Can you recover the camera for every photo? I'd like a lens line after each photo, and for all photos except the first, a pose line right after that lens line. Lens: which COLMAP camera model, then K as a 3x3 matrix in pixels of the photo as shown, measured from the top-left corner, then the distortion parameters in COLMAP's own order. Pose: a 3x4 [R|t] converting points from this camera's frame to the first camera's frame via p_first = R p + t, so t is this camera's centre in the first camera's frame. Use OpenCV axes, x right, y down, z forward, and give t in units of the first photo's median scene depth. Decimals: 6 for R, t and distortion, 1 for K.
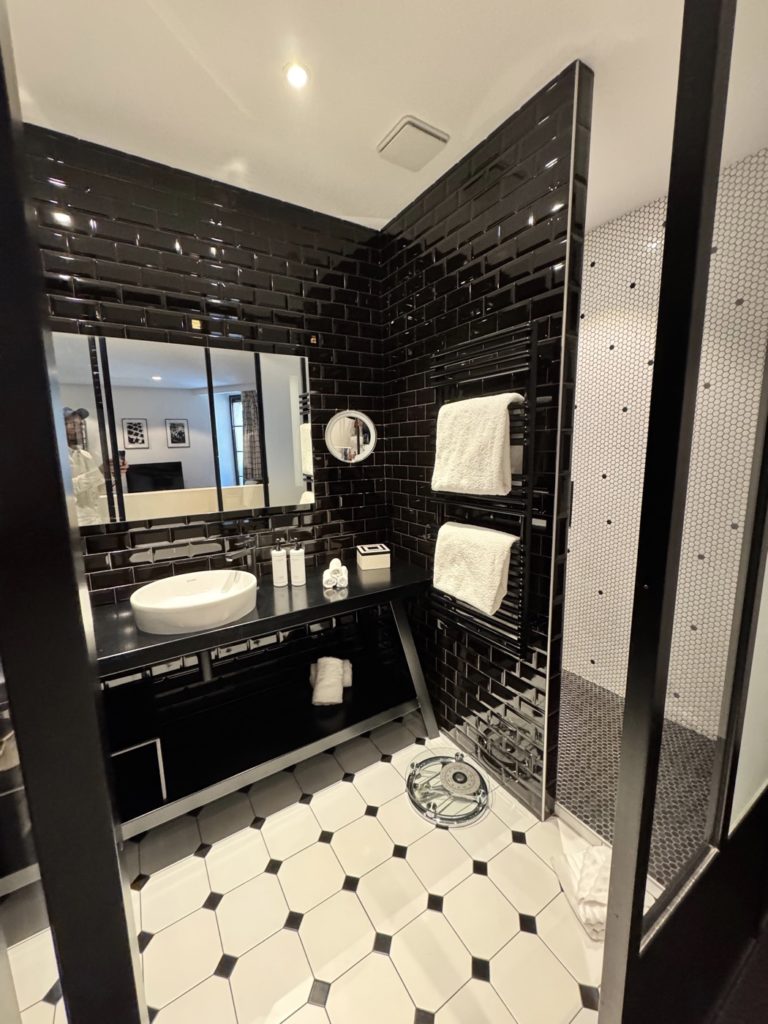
lens RADIAL K [[411.0, 0, 383.0], [0, 411.0, 495.6], [0, 0, 1]] dist [0.000196, 0.000008]
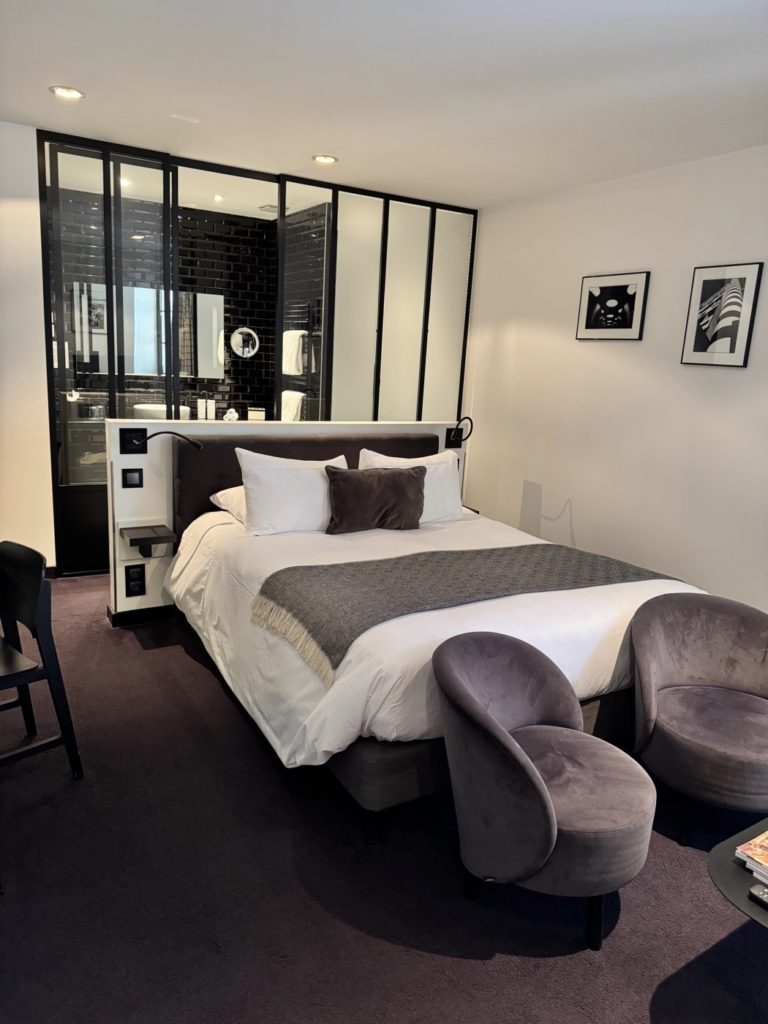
lens RADIAL K [[720.5, 0, 384.0], [0, 720.5, 512.0], [0, 0, 1]] dist [0.079922, -0.069797]
pose [[0.995723, 0.090338, -0.019338, 0.691092], [-0.088097, 0.991504, 0.095704, 0.249764], [0.027819, -0.093591, 0.995222, -2.340811]]
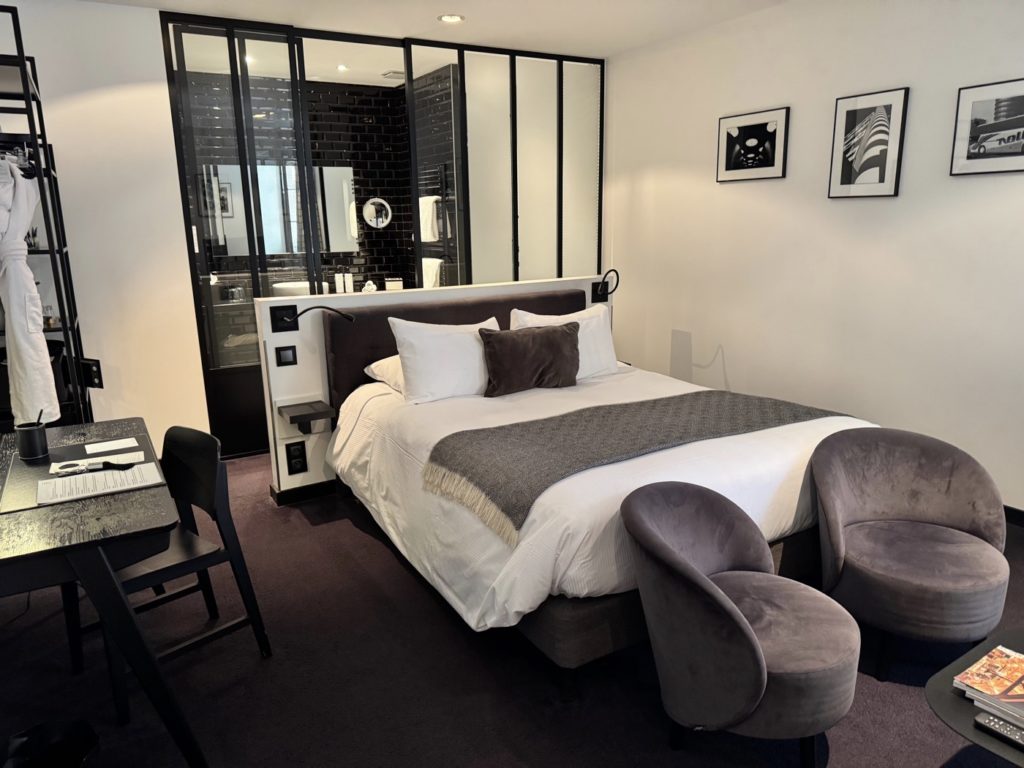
lens RADIAL K [[720.5, 0, 511.2], [0, 720.5, 388.0], [0, 0, 1]] dist [0.079922, -0.069797]
pose [[0.999521, 0.015884, -0.026563, 0.630908], [-0.012765, 0.993431, 0.113719, 0.261878], [0.028195, -0.113325, 0.993158, -2.330887]]
